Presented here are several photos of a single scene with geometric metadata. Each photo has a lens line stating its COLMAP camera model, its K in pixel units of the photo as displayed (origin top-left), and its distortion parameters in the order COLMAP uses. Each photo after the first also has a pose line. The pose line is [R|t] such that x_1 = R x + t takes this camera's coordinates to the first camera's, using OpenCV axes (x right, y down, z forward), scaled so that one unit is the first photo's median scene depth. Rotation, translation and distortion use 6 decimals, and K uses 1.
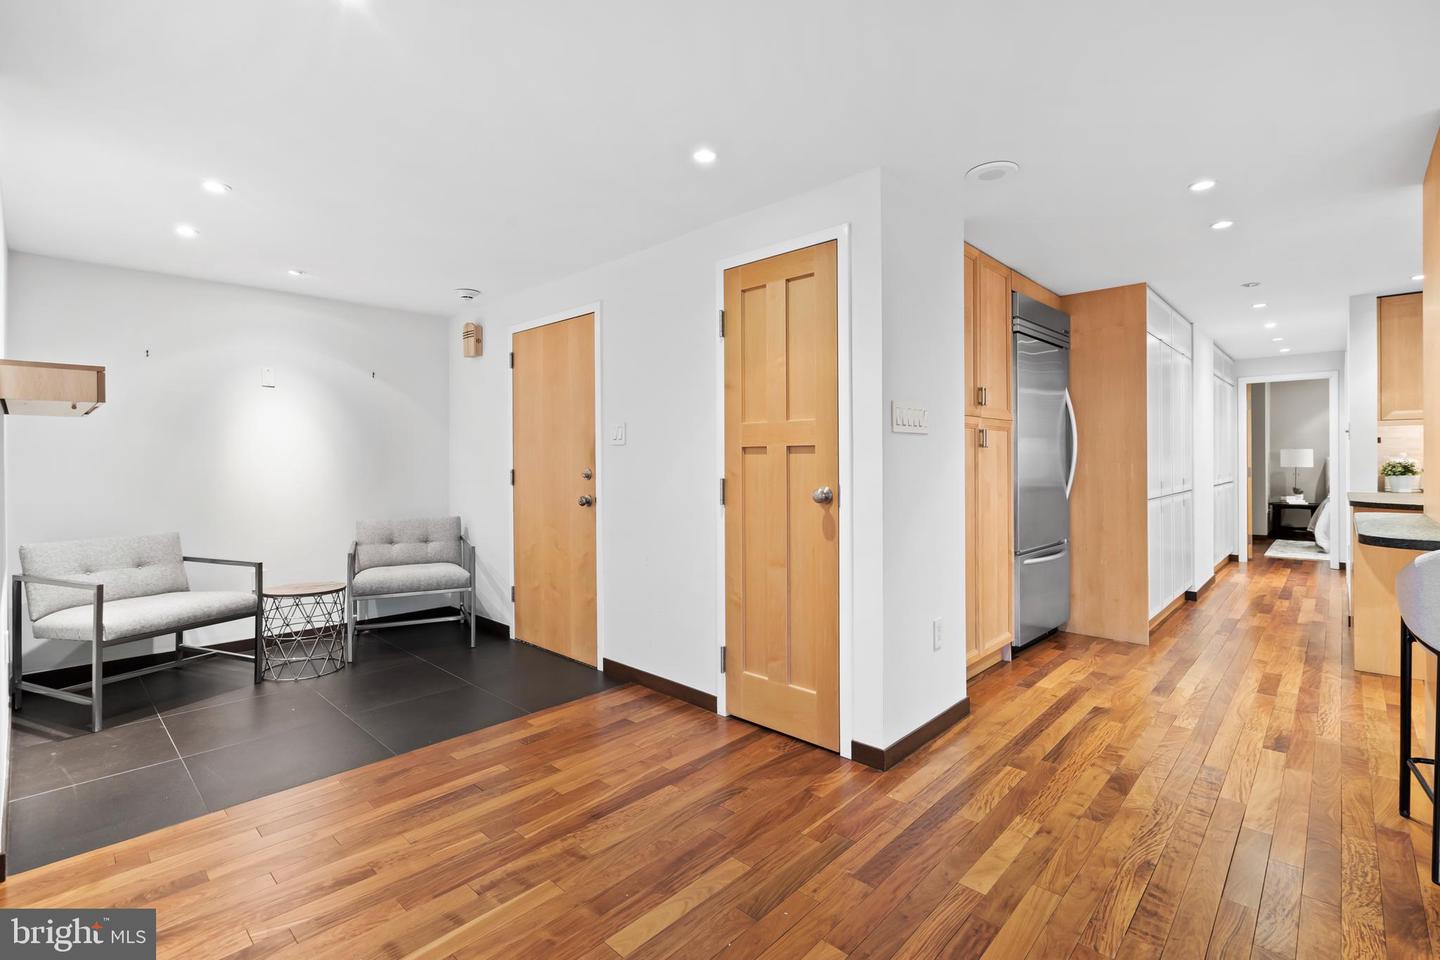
lens RADIAL K [[659.4, 0, 718.8], [0, 659.4, 465.0], [0, 0, 1]] dist [-0.004384, 0.000830]
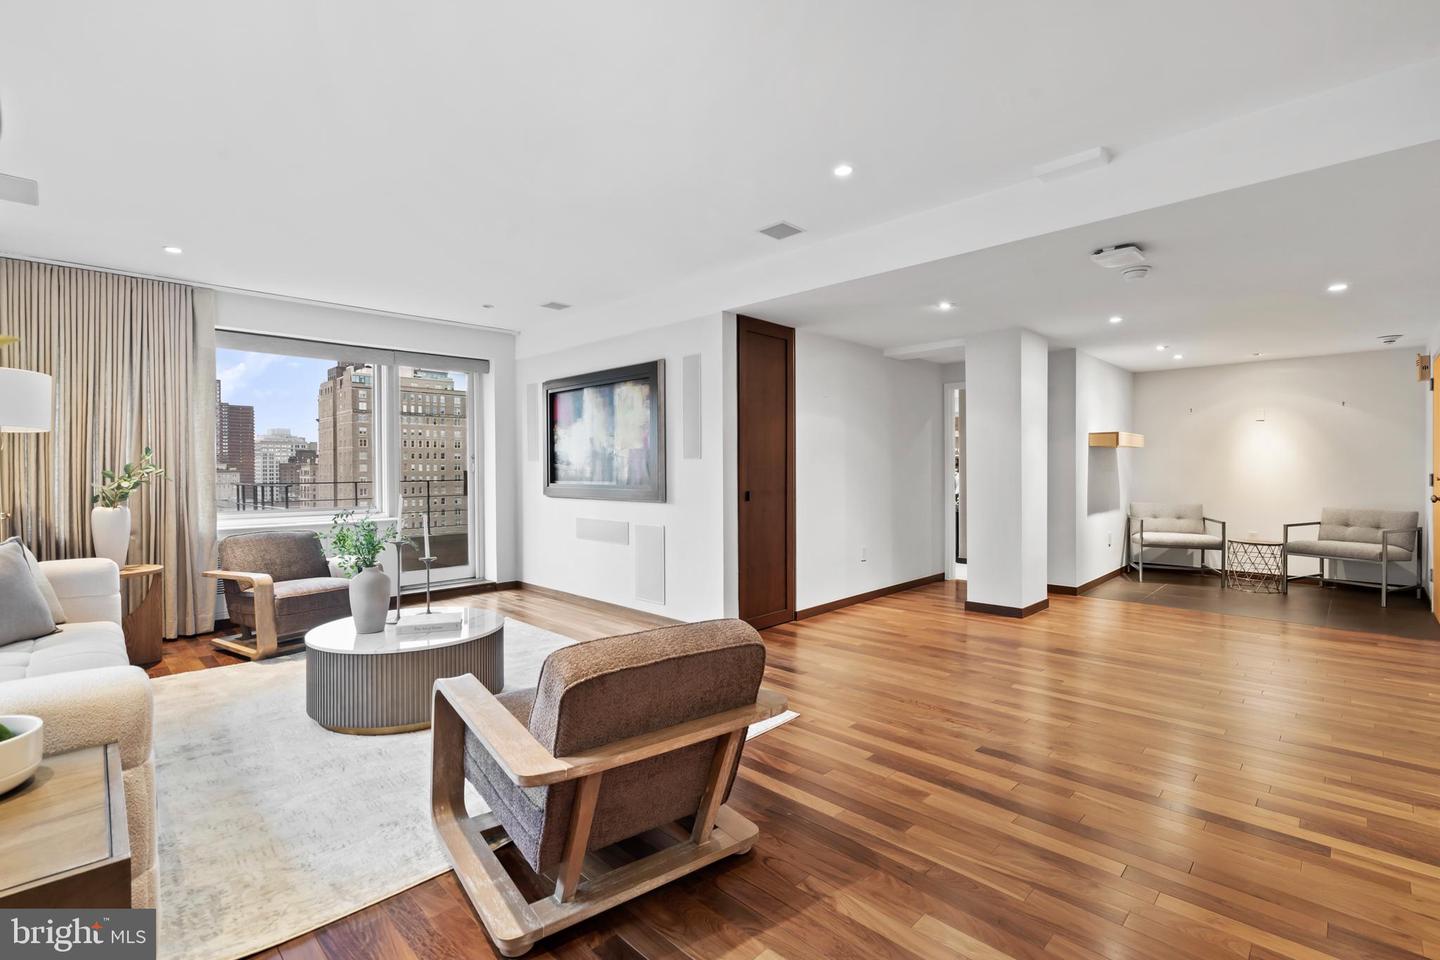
lens RADIAL K [[659.4, 0, 719.1], [0, 659.4, 472.7], [0, 0, 1]] dist [-0.004384, 0.000830]
pose [[-0.044428, 0.008543, -0.998976, 1.087720], [-0.006594, 0.999939, 0.008844, 0.004691], [0.998991, 0.006980, -0.044369, -0.297296]]
